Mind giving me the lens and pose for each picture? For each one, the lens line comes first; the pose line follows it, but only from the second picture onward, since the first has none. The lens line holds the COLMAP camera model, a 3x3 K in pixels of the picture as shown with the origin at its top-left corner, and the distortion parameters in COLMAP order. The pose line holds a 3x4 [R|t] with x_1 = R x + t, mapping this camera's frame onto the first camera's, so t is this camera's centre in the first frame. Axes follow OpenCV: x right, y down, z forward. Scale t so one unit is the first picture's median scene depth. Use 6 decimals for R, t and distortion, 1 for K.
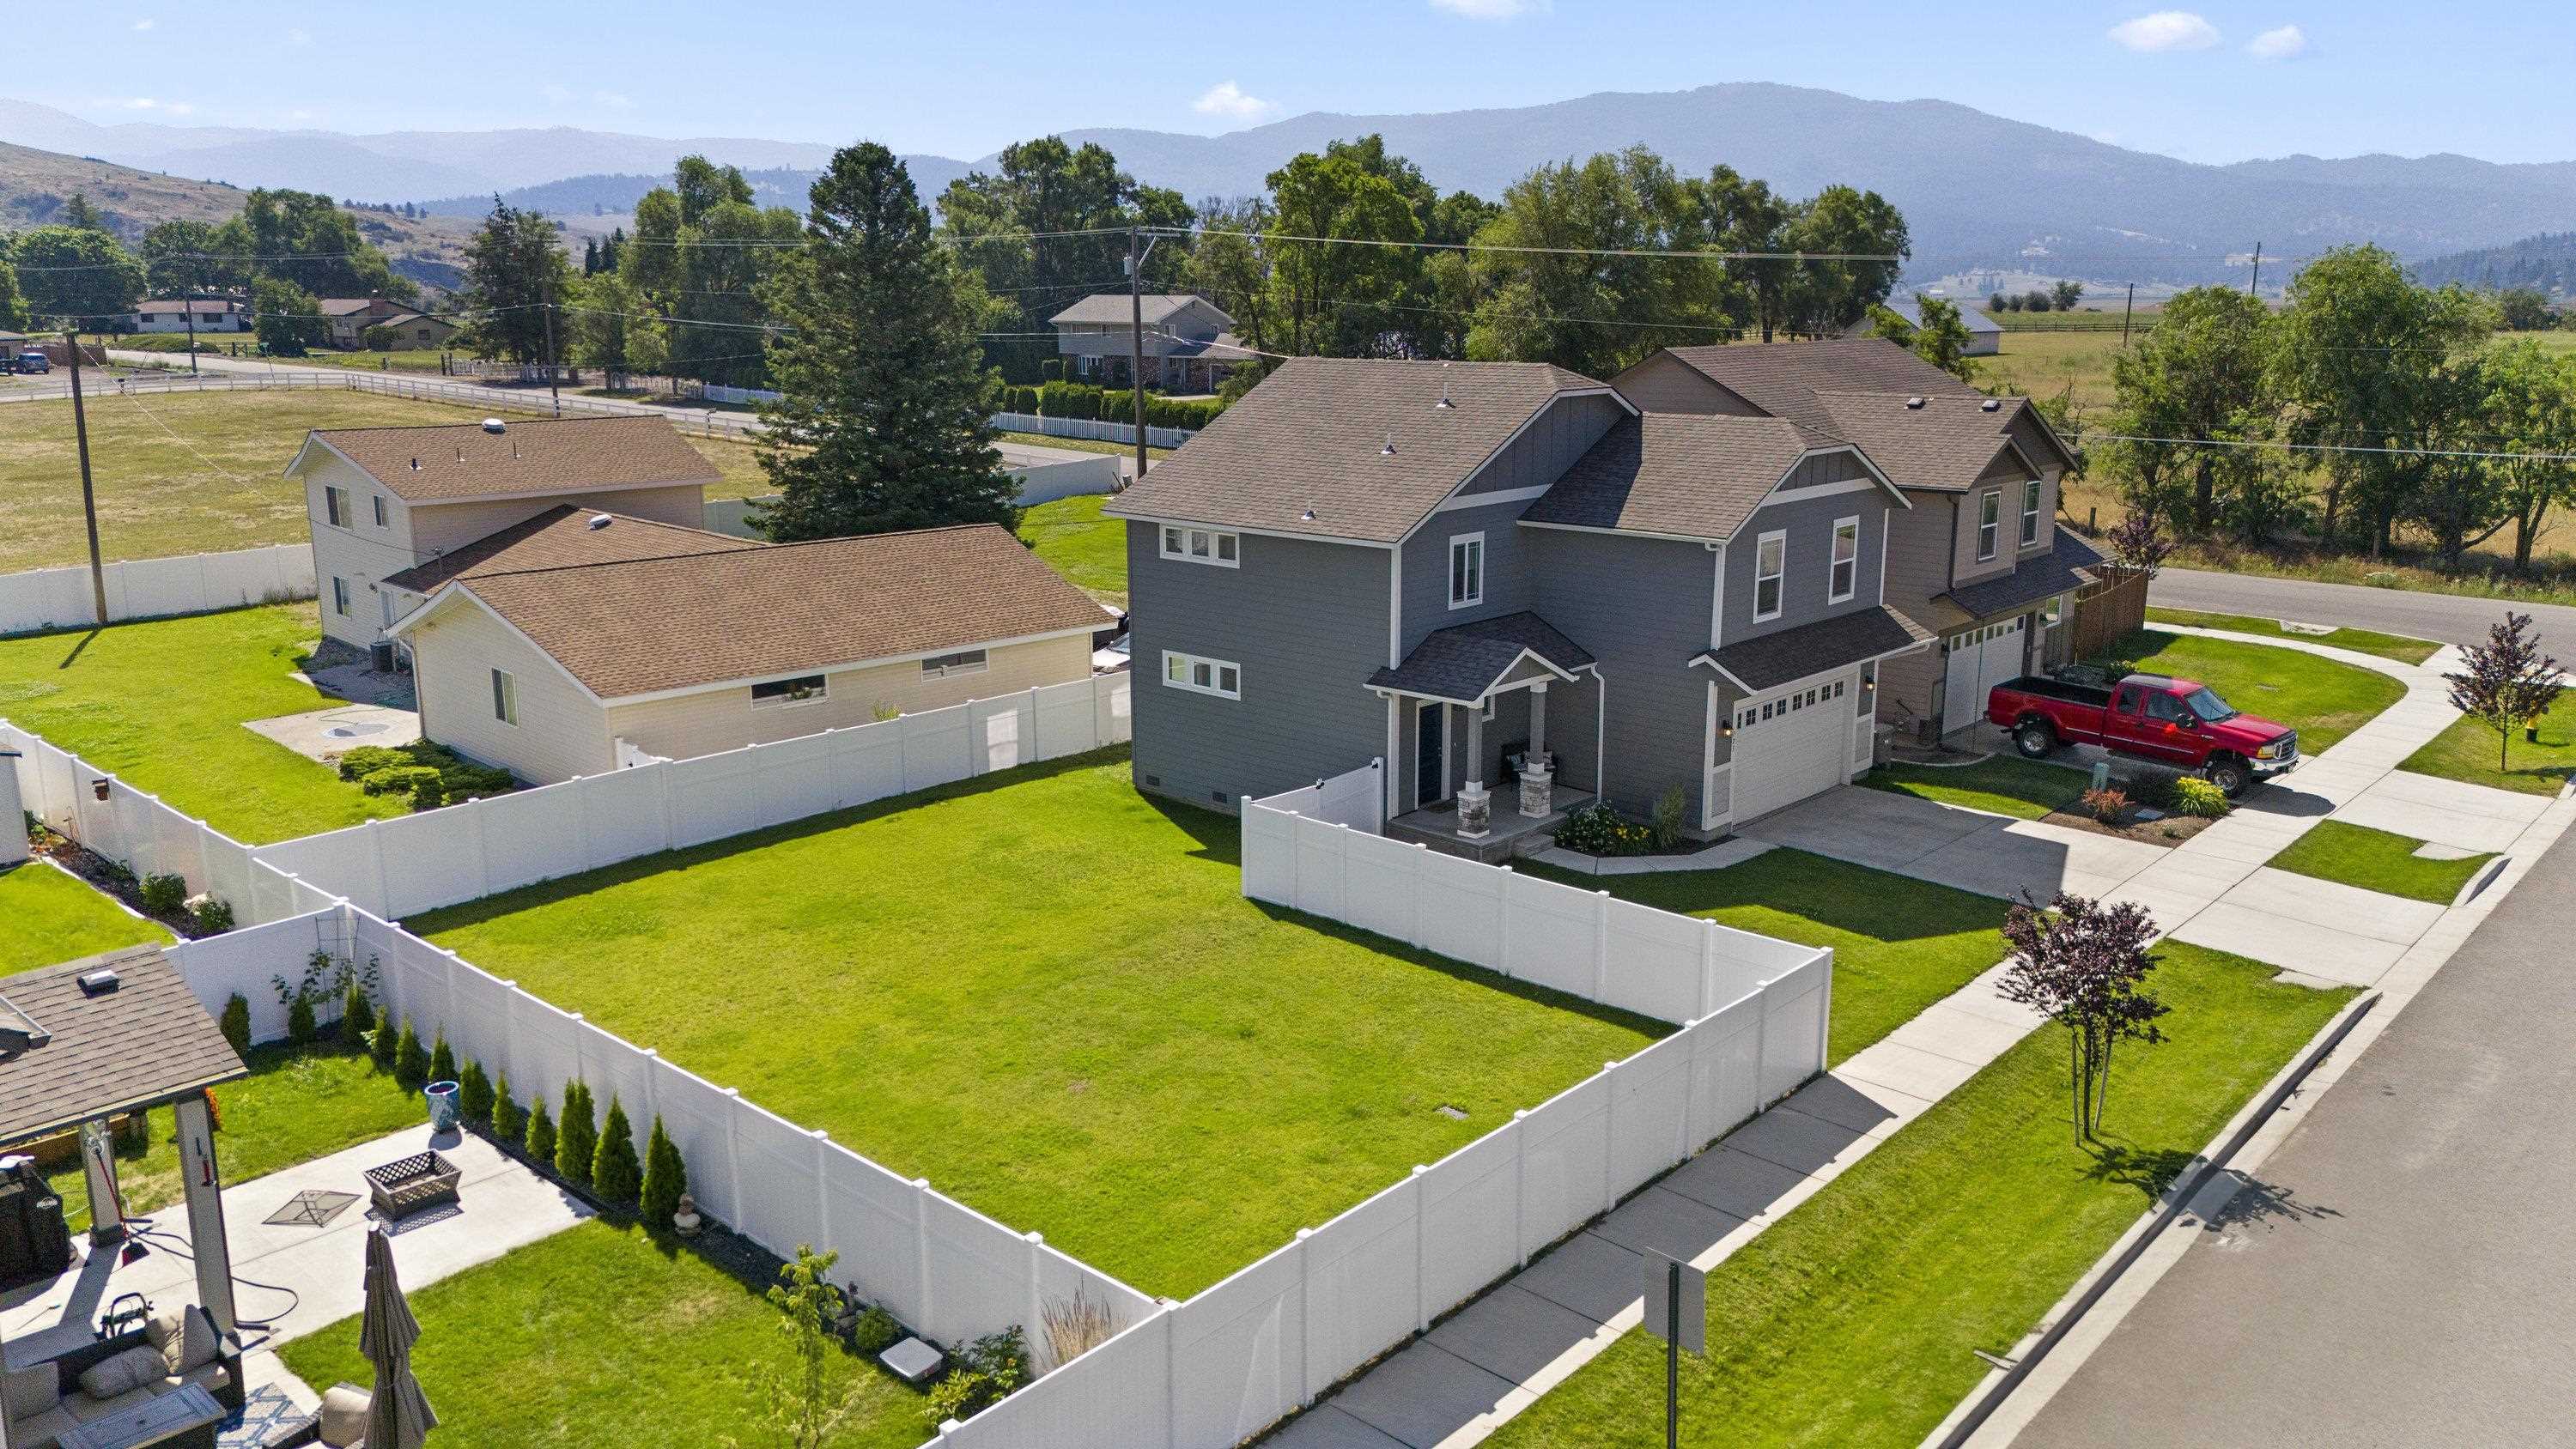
lens RADIAL K [[1851.2, 0, 1273.0], [0, 1851.2, 733.9], [0, 0, 1]] dist [0.180770, -0.000069]
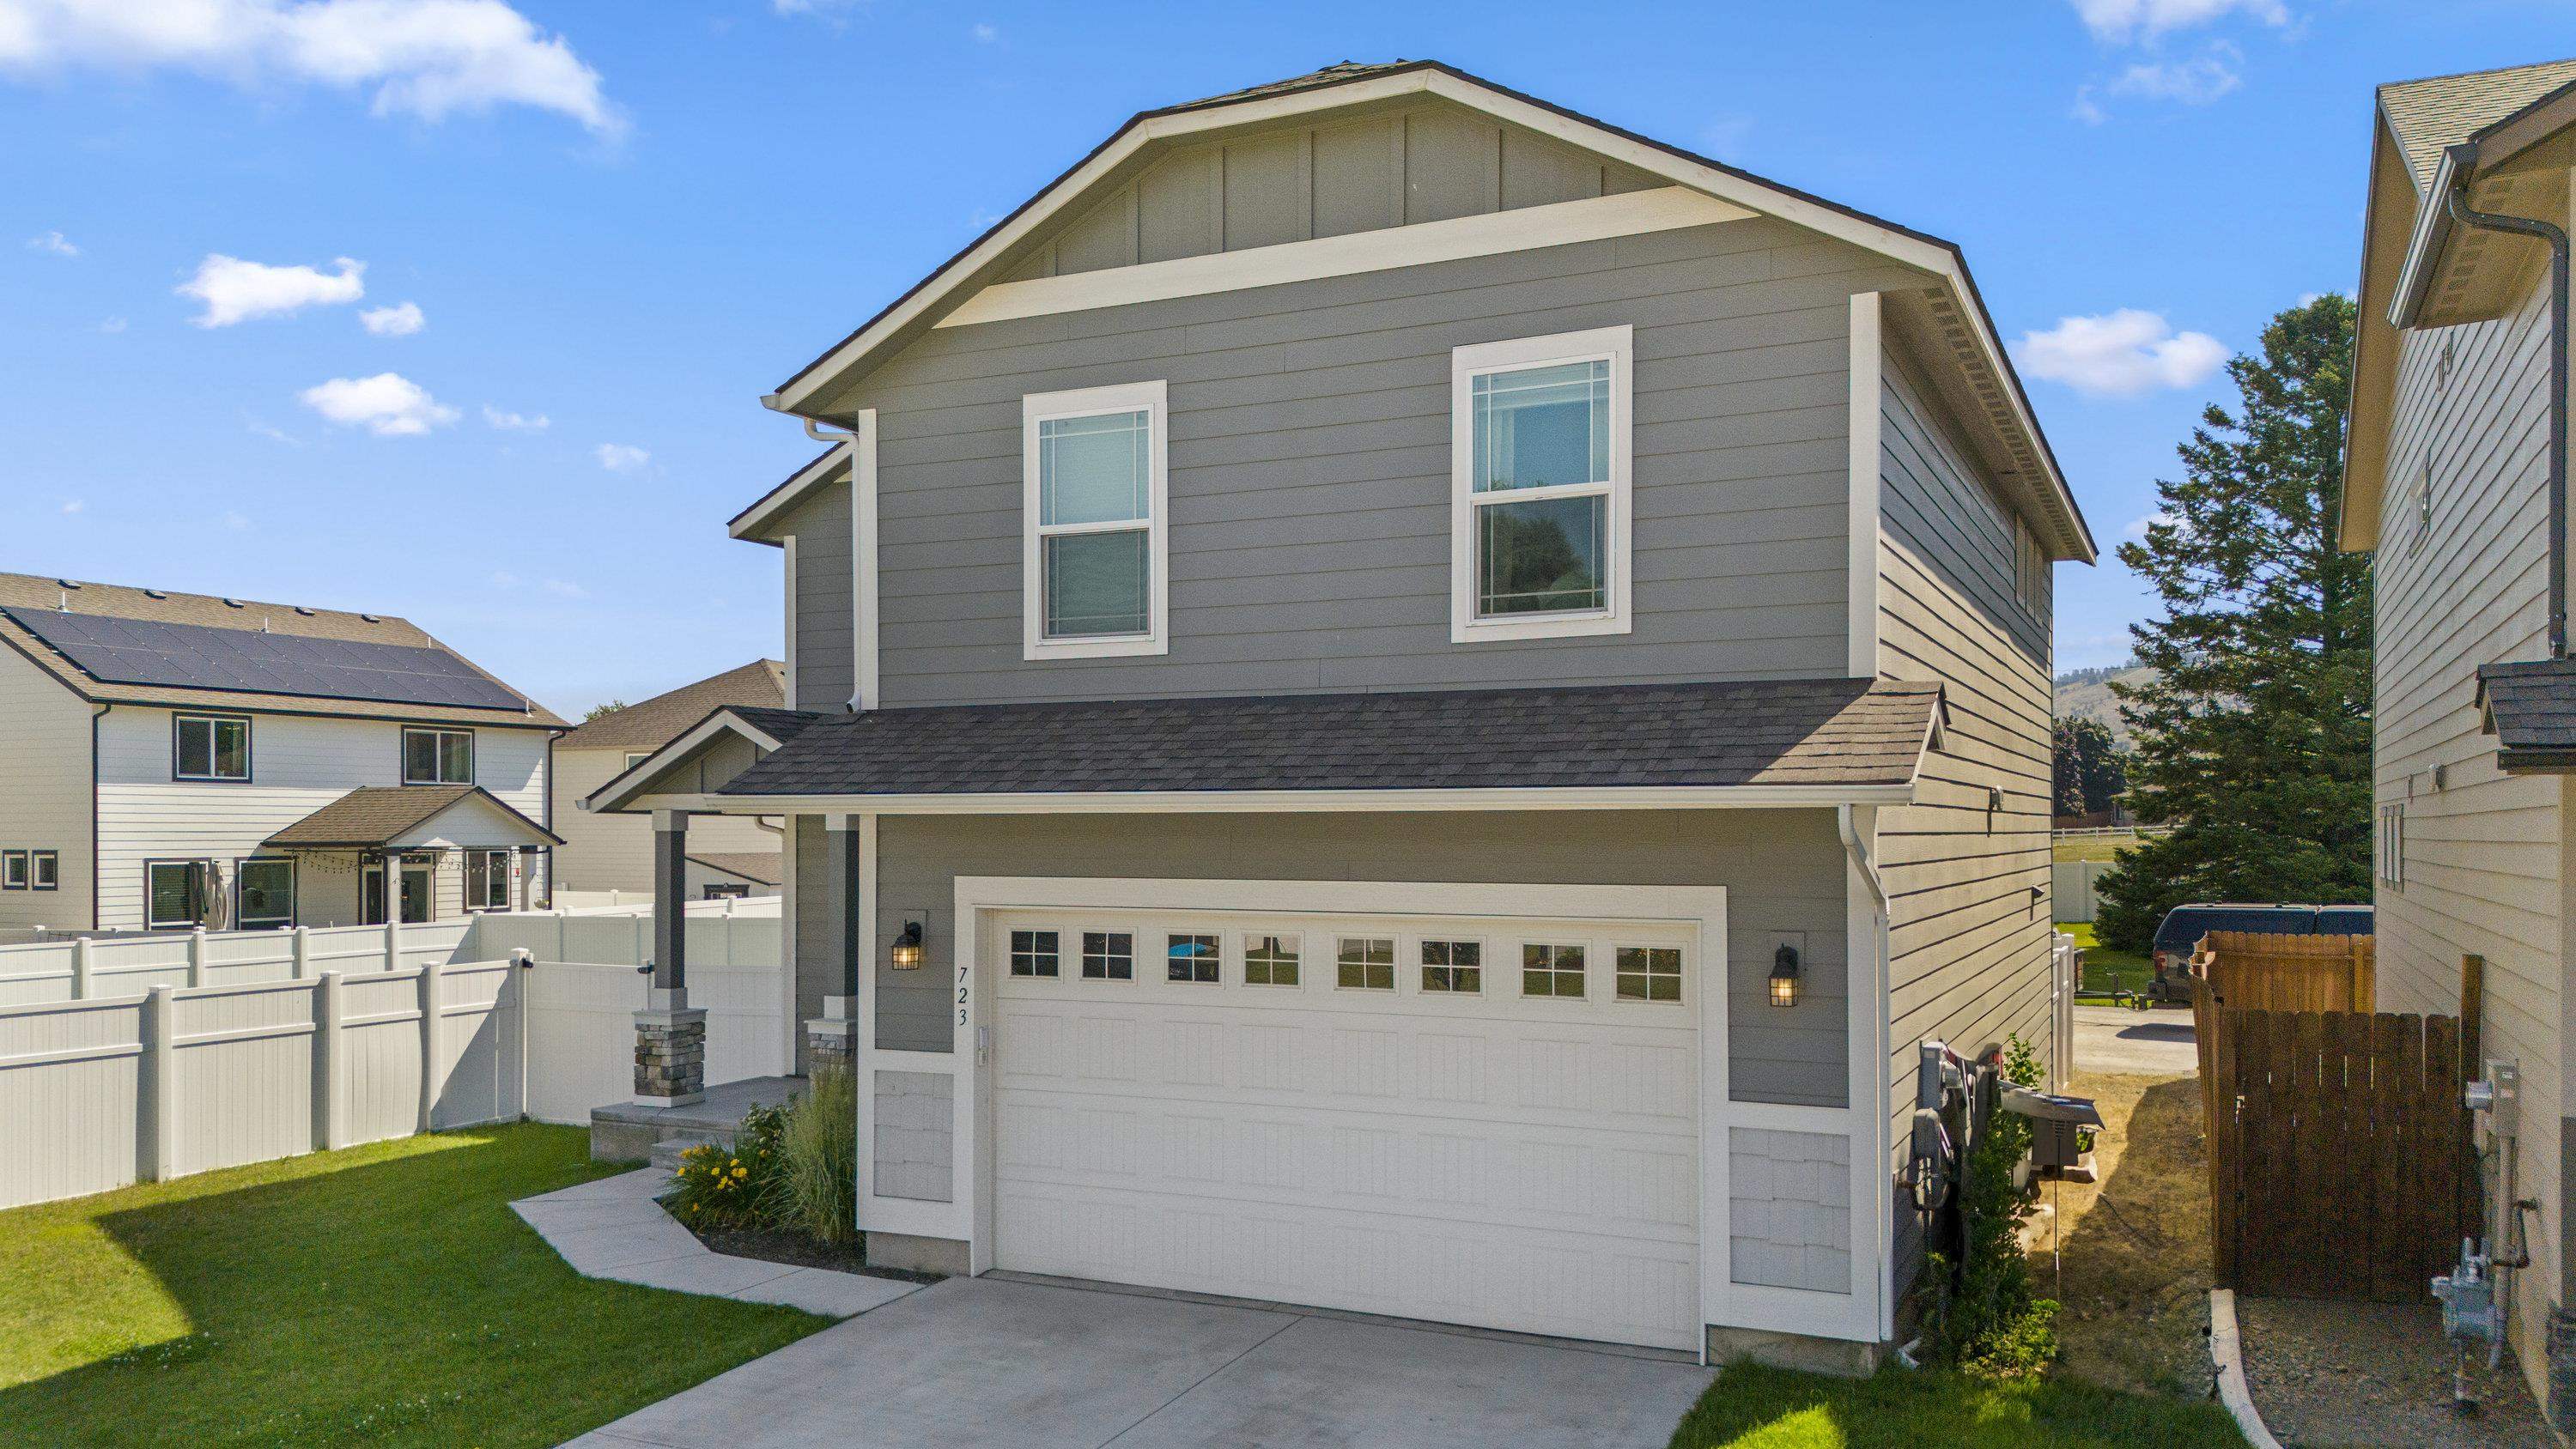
lens RADIAL K [[1953.4, 0, 1296.8], [0, 1953.4, 798.5], [0, 0, 1]] dist [0.017017, 0.003555]
pose [[0.294209, -0.010753, -0.955681, 0.612179], [-0.207584, 0.975347, -0.074880, -0.018299], [0.932925, 0.220415, 0.284724, 0.952955]]
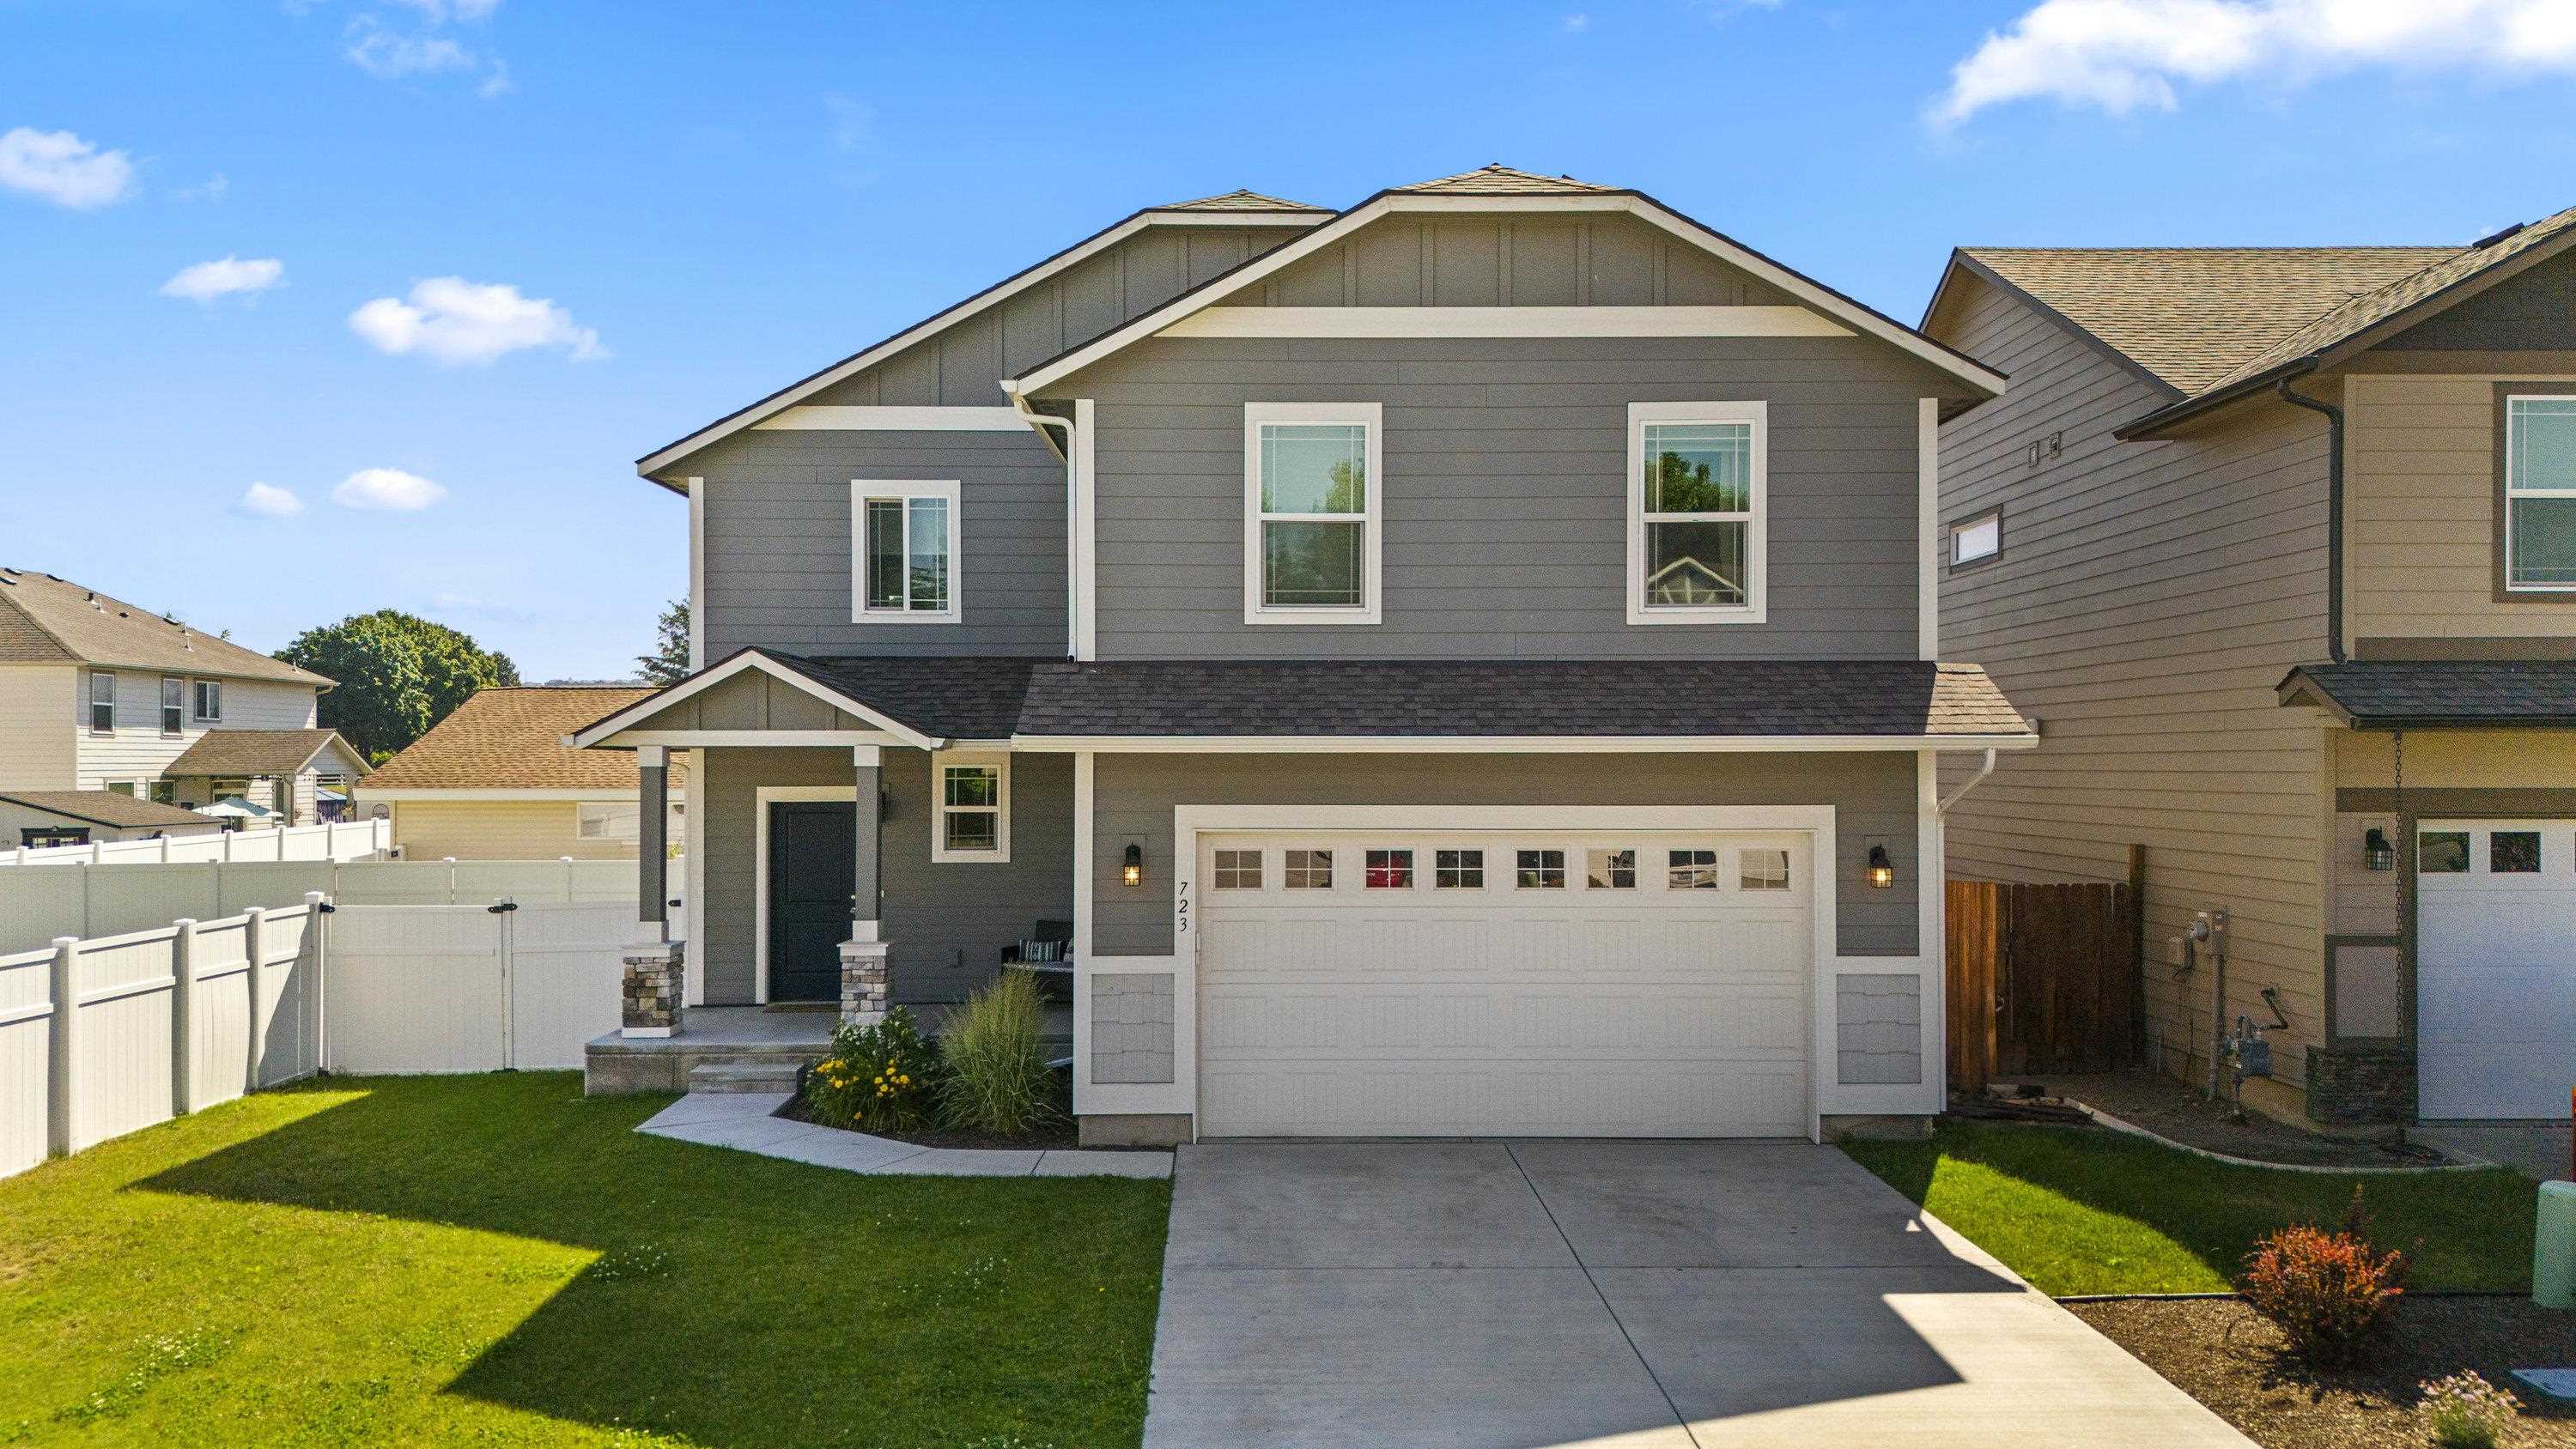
lens RADIAL K [[1962.8, 0, 1288.0], [0, 1962.8, 724.5], [0, 0, 1]] dist [0.037198, -0.000619]
pose [[0.686487, -0.009481, -0.727081, 0.574863], [-0.158786, 0.973828, -0.162619, 0.030416], [0.709593, 0.227086, 0.667015, 0.727930]]
